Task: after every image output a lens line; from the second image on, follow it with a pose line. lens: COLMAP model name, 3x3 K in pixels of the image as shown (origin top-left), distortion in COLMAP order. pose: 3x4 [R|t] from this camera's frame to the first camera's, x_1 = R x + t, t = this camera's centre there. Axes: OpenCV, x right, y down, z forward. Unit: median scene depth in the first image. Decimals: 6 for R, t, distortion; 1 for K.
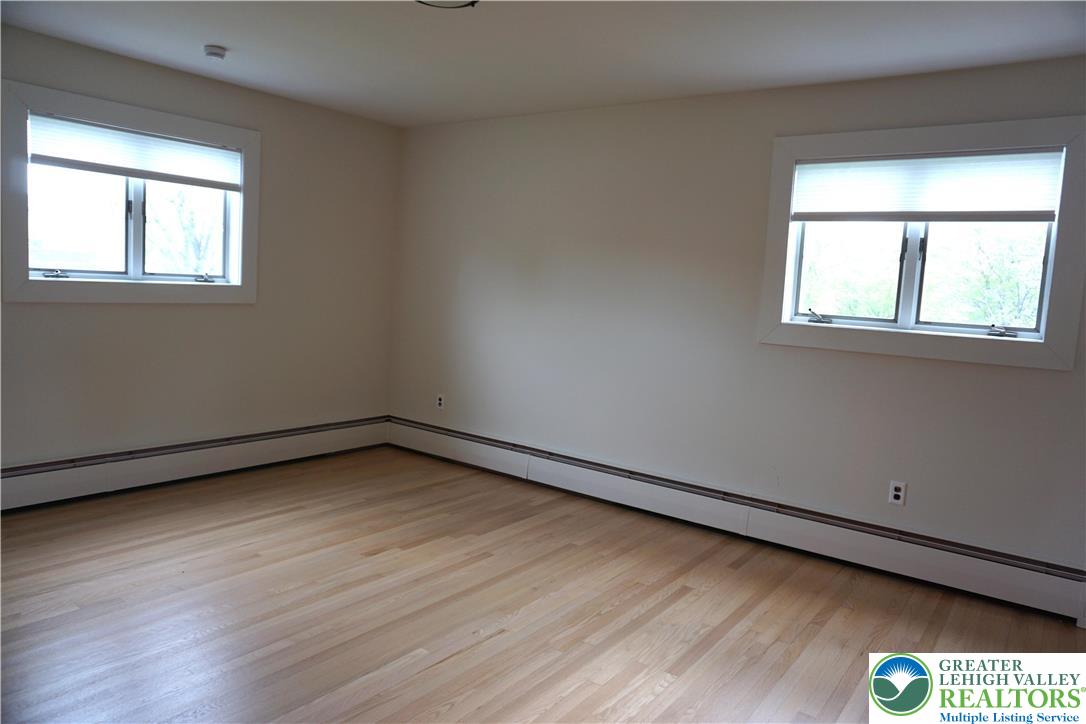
lens RADIAL K [[732.5, 0, 543.0], [0, 732.5, 362.0], [0, 0, 1]] dist [-0.046681, 0.032609]
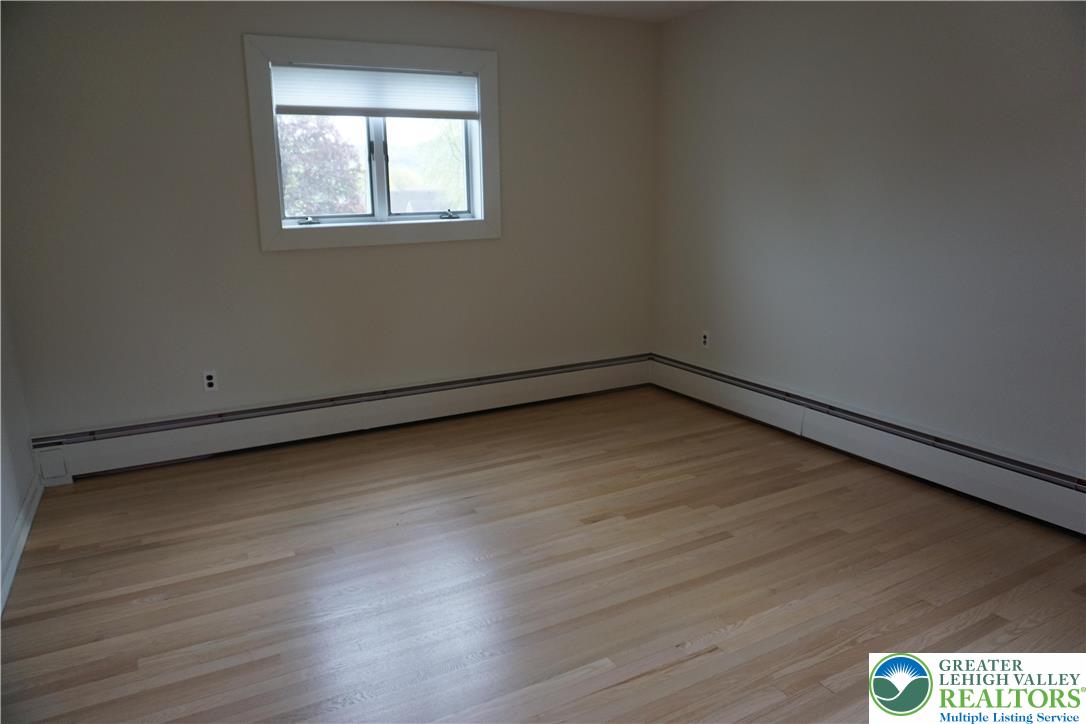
lens RADIAL K [[732.5, 0, 543.0], [0, 732.5, 362.0], [0, 0, 1]] dist [-0.046681, 0.032609]
pose [[0.907134, 0.021415, -0.420296, 0.071803], [0.024377, 0.994354, 0.103278, -0.019747], [0.420135, -0.103932, 0.901490, 0.171651]]
